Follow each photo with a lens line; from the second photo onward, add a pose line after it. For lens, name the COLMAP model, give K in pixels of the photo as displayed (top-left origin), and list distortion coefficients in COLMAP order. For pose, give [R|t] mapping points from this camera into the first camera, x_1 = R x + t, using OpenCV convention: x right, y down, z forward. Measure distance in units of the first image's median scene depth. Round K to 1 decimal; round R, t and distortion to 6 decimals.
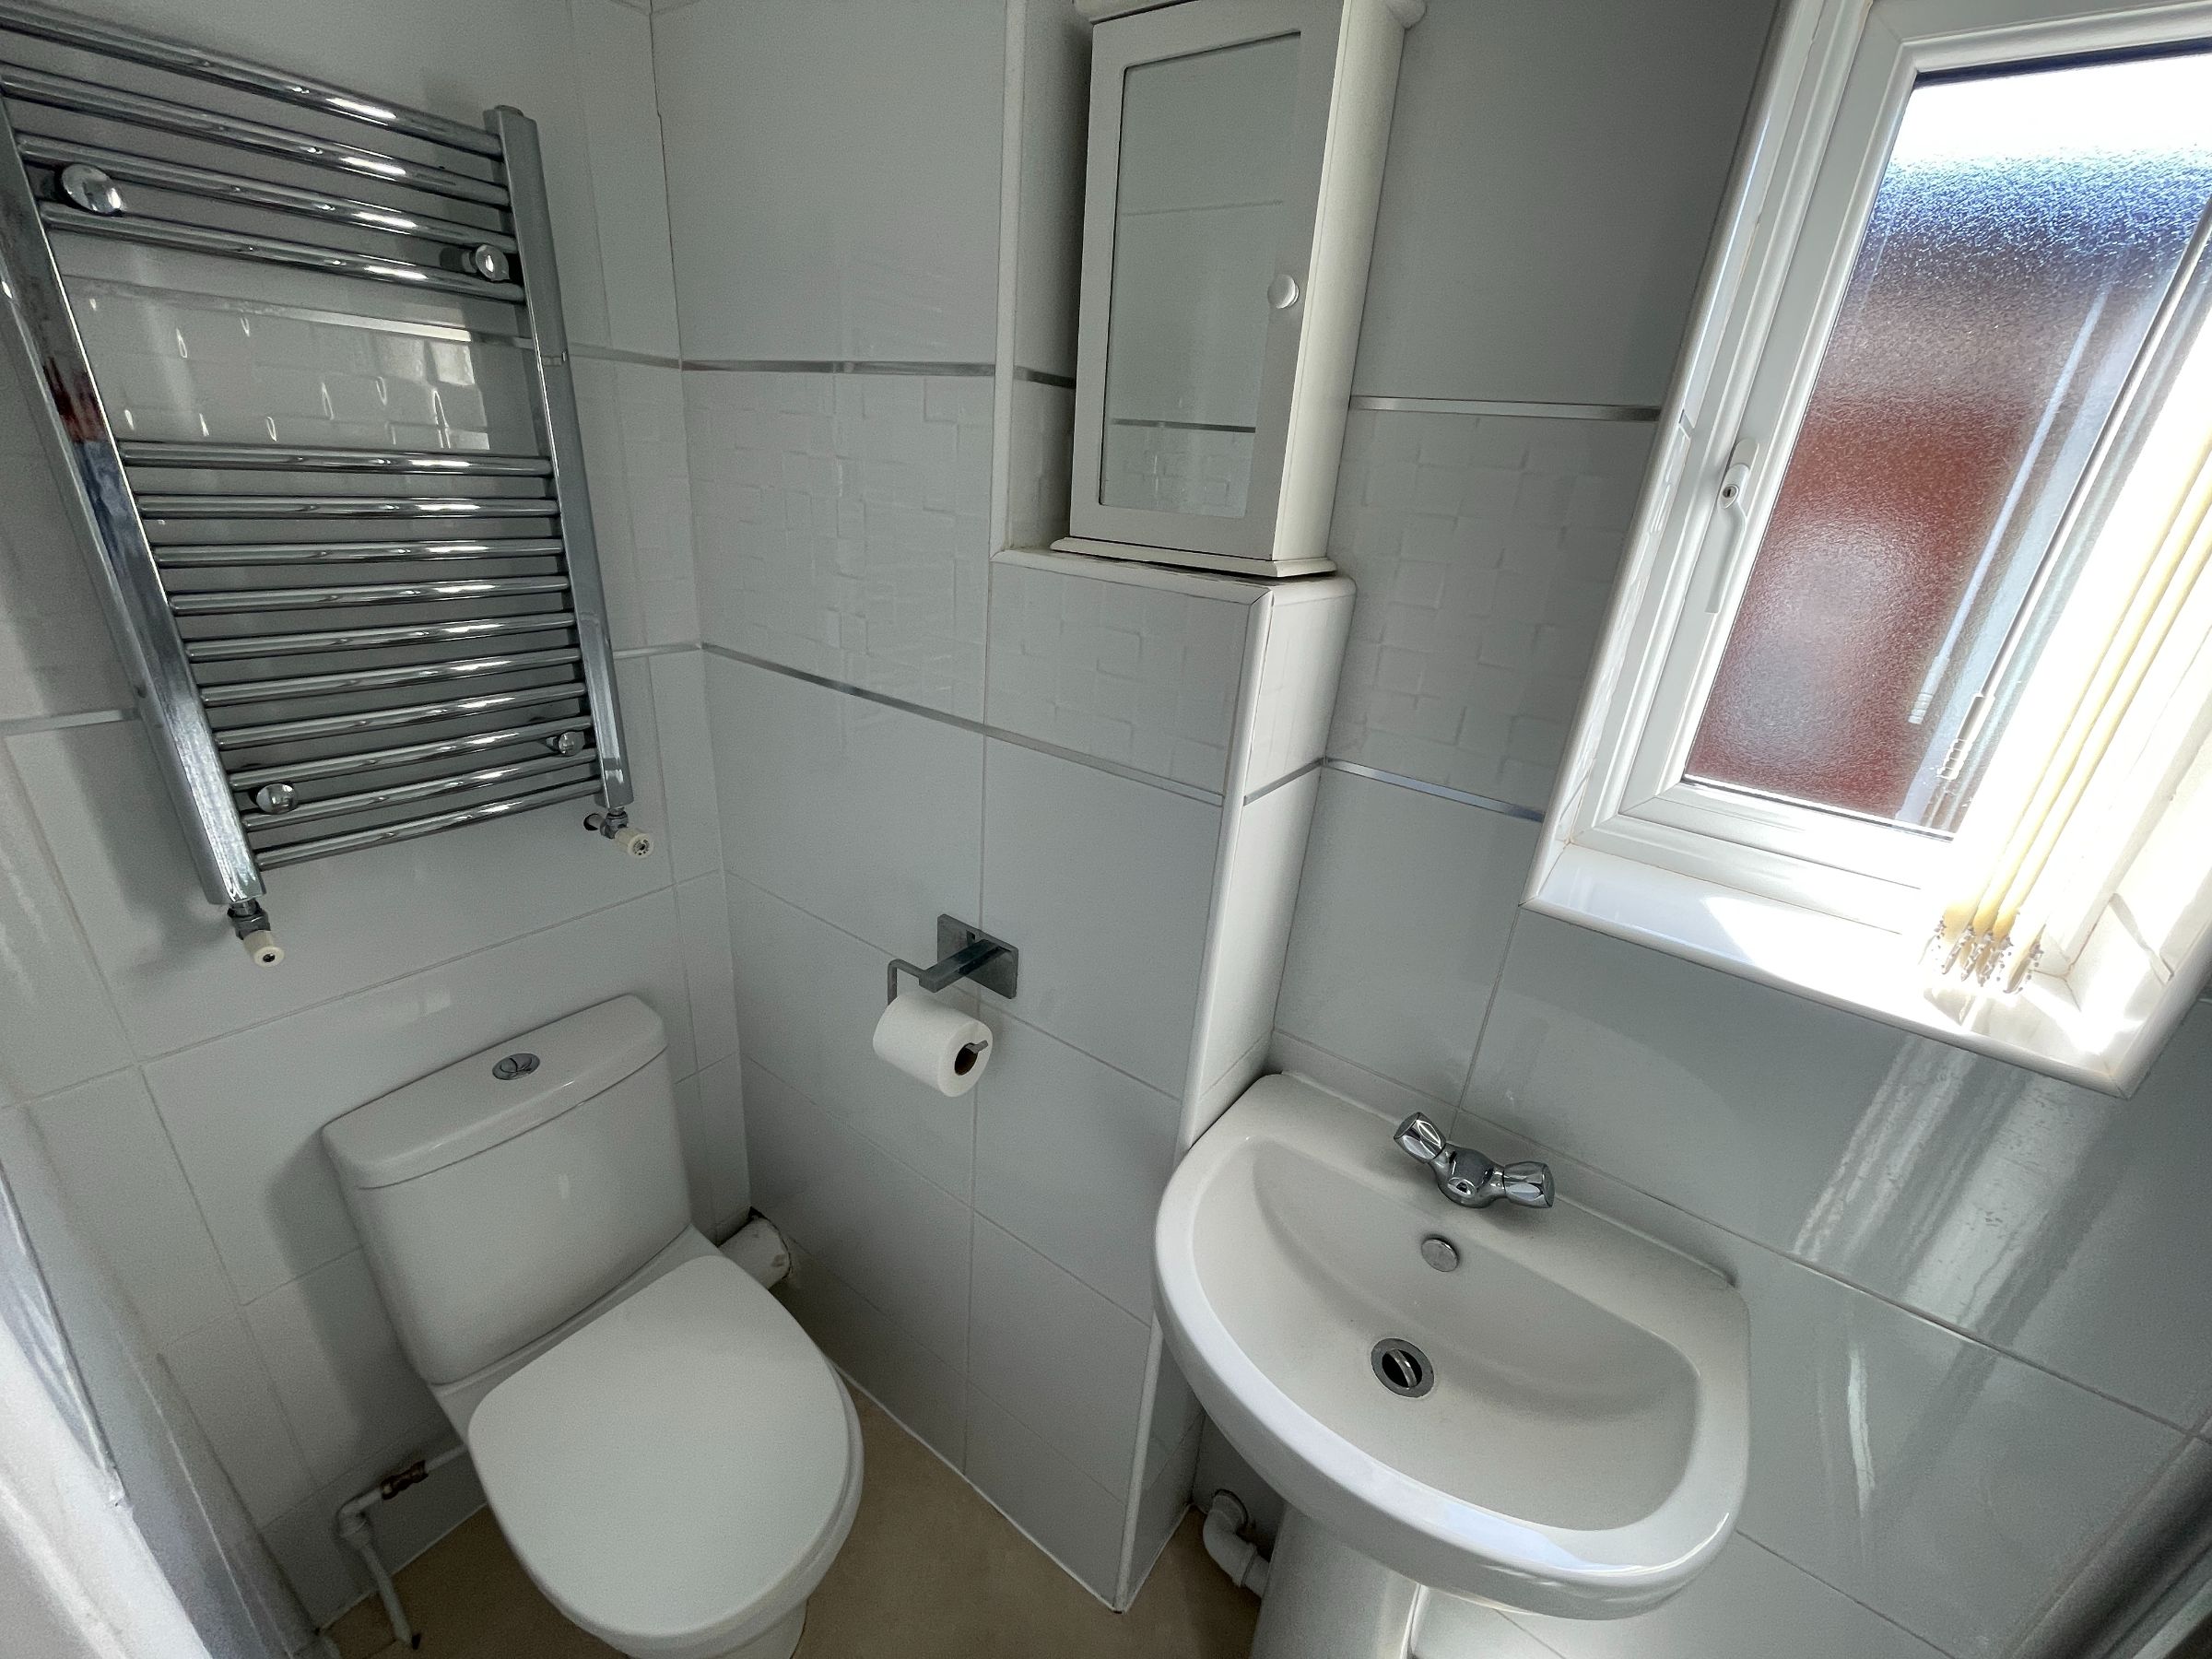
lens RADIAL K [[887.9, 0, 1110.3], [0, 887.9, 834.8], [0, 0, 1]] dist [-0.006192, 0.000113]
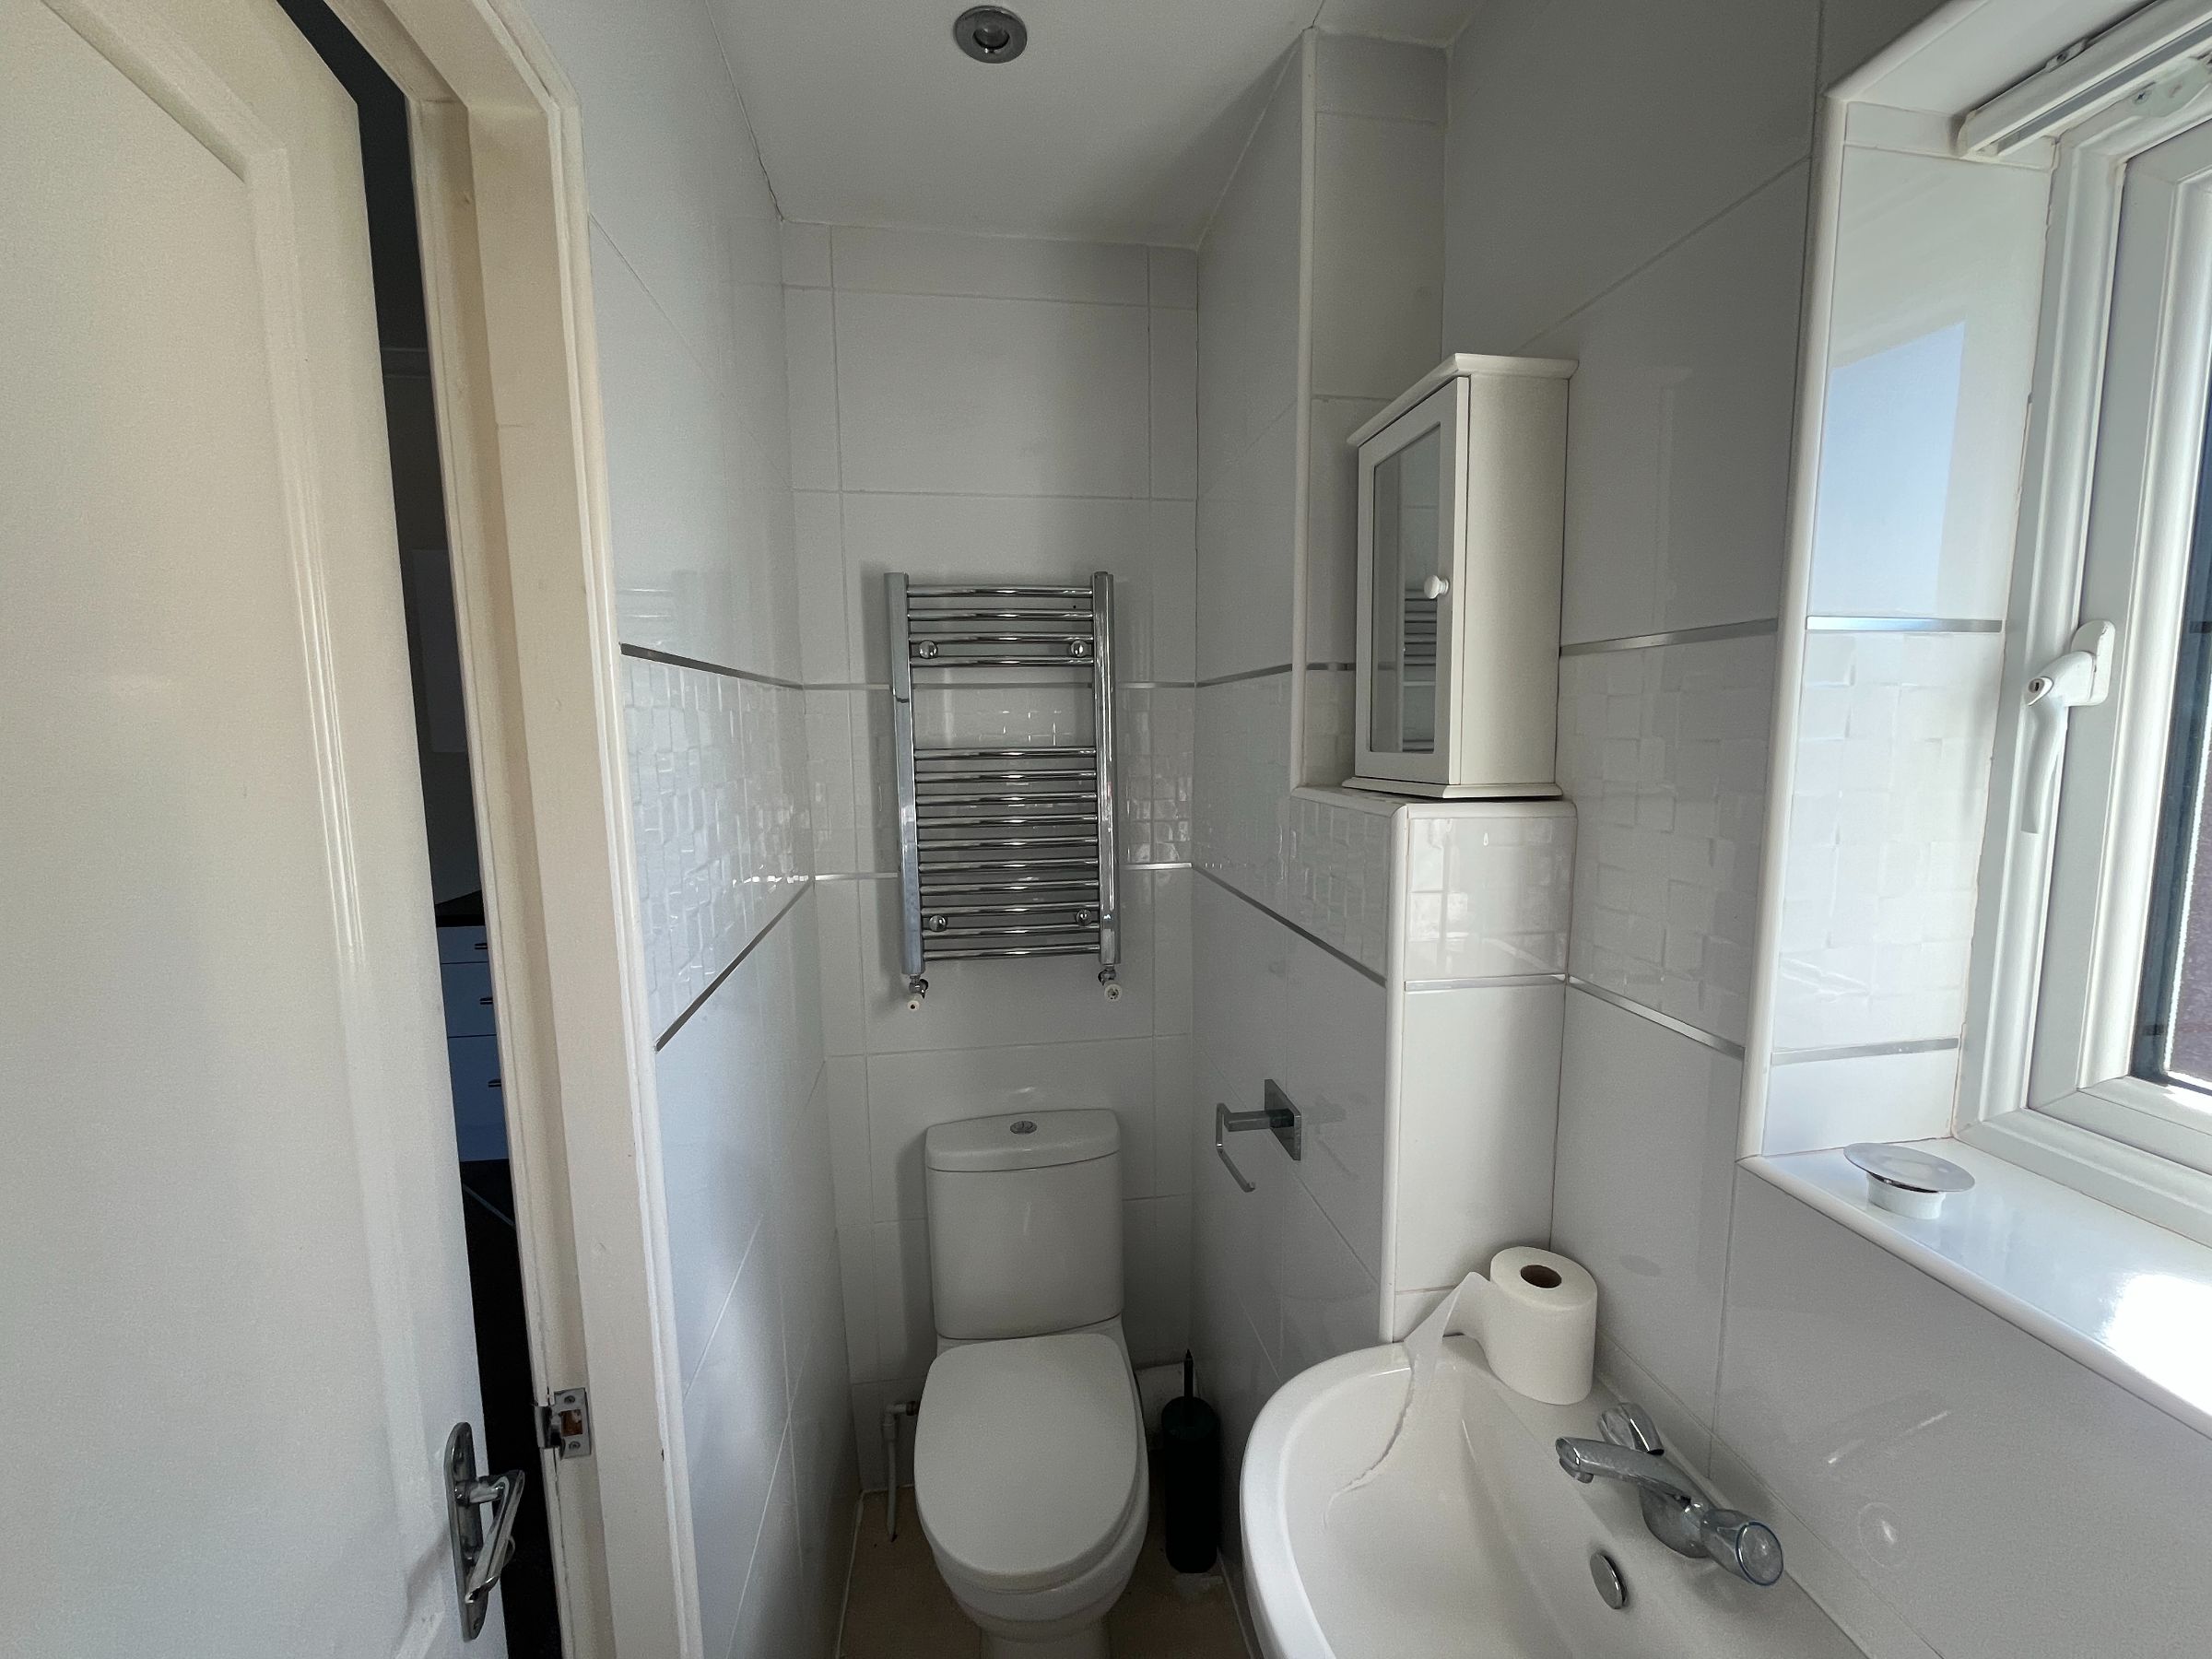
lens RADIAL K [[889.9, 0, 1103.4], [0, 889.9, 826.6], [0, 0, 1]] dist [0.000961, 0.000163]
pose [[0.694132, -0.002615, -0.719843, 0.625549], [-0.217431, 0.952524, -0.213125, 0.083767], [0.686225, 0.304453, 0.660609, -0.072086]]
